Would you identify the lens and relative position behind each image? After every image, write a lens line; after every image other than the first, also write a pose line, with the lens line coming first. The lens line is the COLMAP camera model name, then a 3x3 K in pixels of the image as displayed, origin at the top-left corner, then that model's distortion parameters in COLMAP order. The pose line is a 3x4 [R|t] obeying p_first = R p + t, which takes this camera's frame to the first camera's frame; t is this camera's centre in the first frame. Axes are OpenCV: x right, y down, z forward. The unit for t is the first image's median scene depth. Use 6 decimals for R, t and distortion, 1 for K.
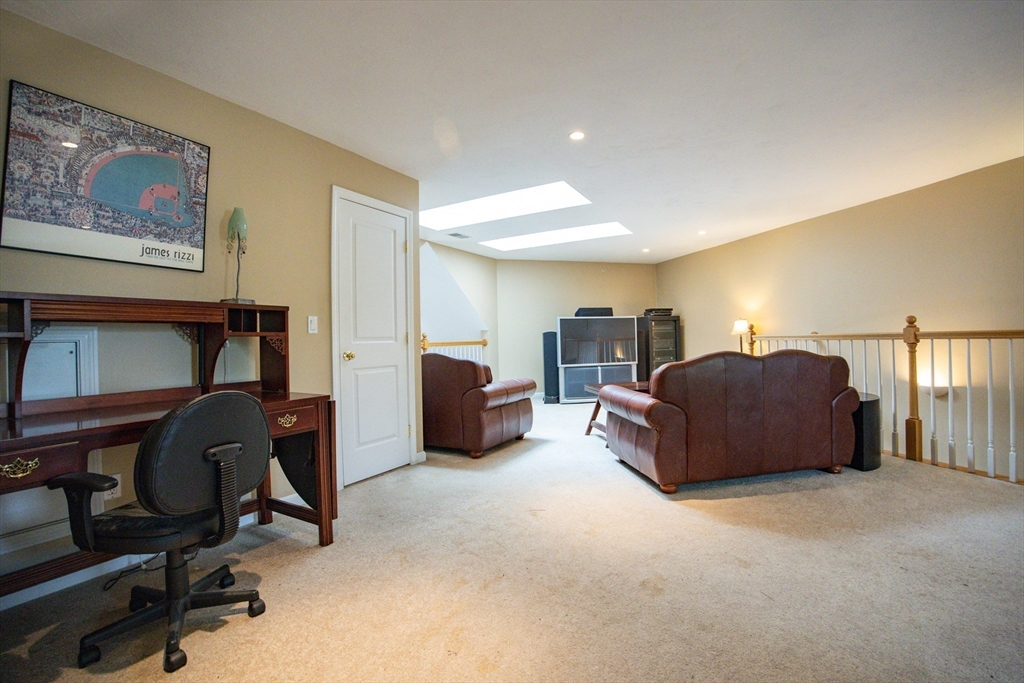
lens RADIAL K [[415.9, 0, 504.3], [0, 415.9, 336.3], [0, 0, 1]] dist [-0.030958, 0.002902]
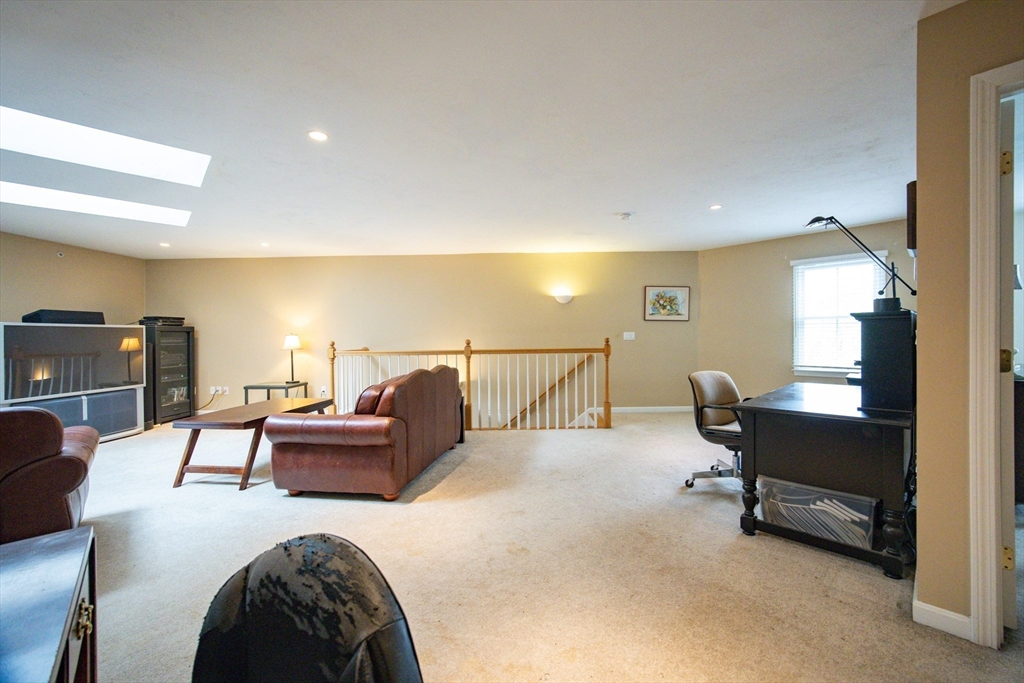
lens RADIAL K [[415.9, 0, 503.5], [0, 415.9, 341.0], [0, 0, 1]] dist [-0.030958, 0.002902]
pose [[0.354203, 0.003344, 0.935163, -0.475973], [0.006075, 0.999964, -0.005877, -0.034516], [-0.935149, 0.007763, 0.354170, 0.288543]]
